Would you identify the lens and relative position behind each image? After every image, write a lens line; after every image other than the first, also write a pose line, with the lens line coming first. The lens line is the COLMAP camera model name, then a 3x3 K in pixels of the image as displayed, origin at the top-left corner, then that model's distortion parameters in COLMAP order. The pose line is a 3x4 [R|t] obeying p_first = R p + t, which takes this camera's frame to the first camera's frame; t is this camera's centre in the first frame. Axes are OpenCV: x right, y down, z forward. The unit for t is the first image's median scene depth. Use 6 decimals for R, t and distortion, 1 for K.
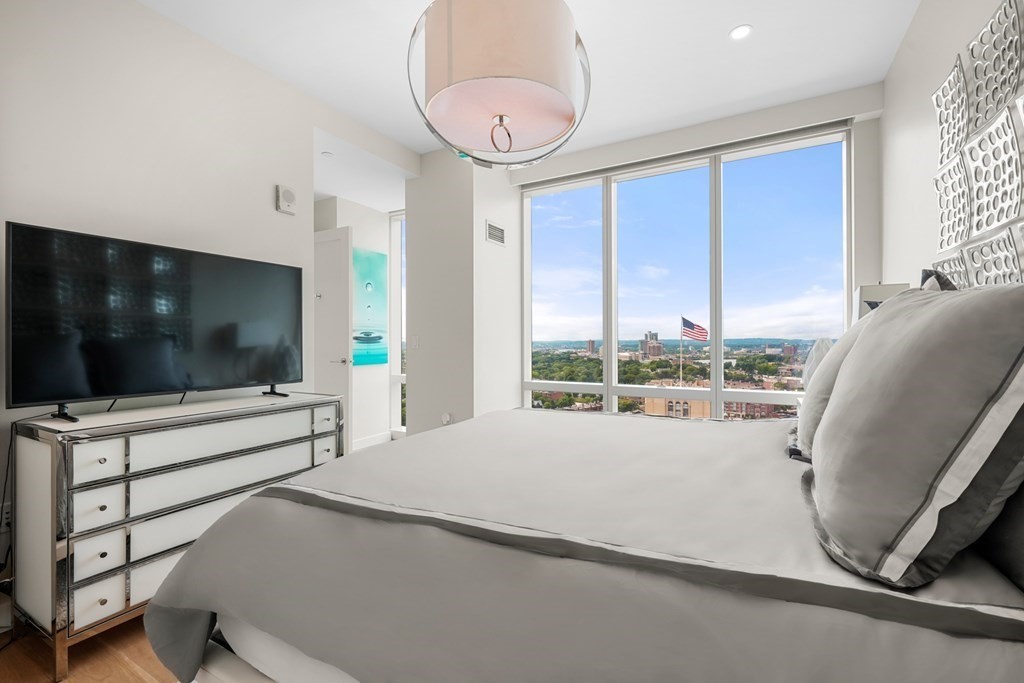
lens RADIAL K [[435.7, 0, 506.2], [0, 435.7, 341.3], [0, 0, 1]] dist [0.002314, -0.001327]
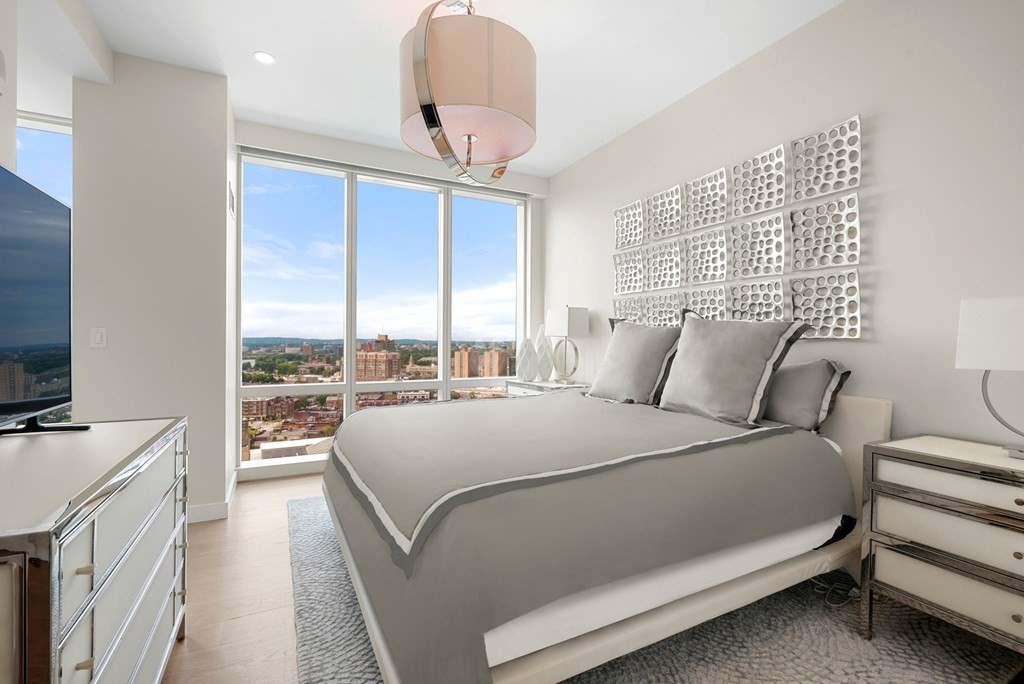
lens RADIAL K [[463.3, 0, 497.5], [0, 463.3, 344.6], [0, 0, 1]] dist [0.003042, -0.000919]
pose [[0.567110, -0.002086, 0.823640, -0.604418], [-0.005714, 0.999963, 0.006466, 0.004745], [-0.823623, -0.008373, 0.567077, 0.170511]]
